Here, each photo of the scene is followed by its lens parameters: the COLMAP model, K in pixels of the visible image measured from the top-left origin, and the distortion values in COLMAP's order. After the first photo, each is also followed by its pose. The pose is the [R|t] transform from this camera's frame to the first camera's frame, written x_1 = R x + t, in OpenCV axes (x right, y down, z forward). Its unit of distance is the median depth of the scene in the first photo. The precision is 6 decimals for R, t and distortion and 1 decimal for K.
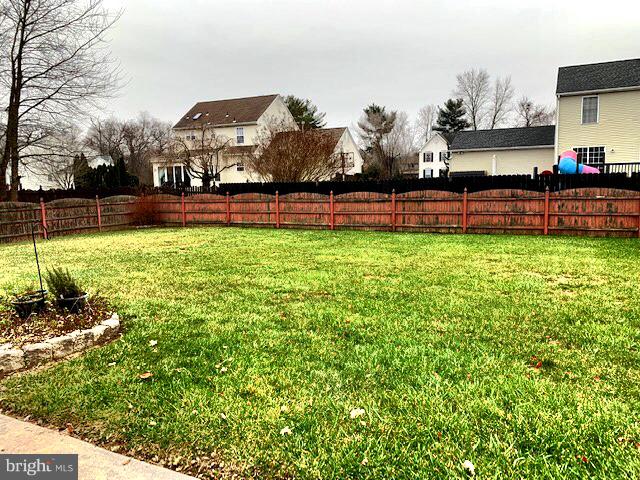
lens RADIAL K [[485.3, 0, 318.6], [0, 485.3, 242.6], [0, 0, 1]] dist [0.021245, -0.034667]
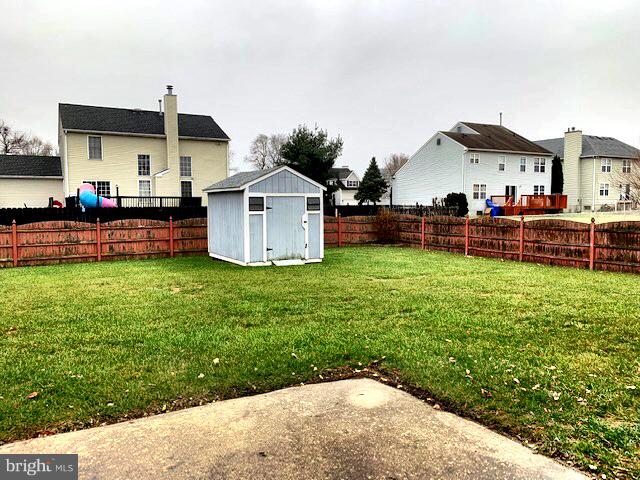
lens RADIAL K [[485.3, 0, 322.9], [0, 485.3, 237.6], [0, 0, 1]] dist [0.021245, -0.034667]
pose [[0.549300, -0.040524, 0.834642, -0.169752], [0.097881, 0.995068, -0.016106, -0.001352], [-0.829872, 0.090543, 0.550558, -0.040961]]
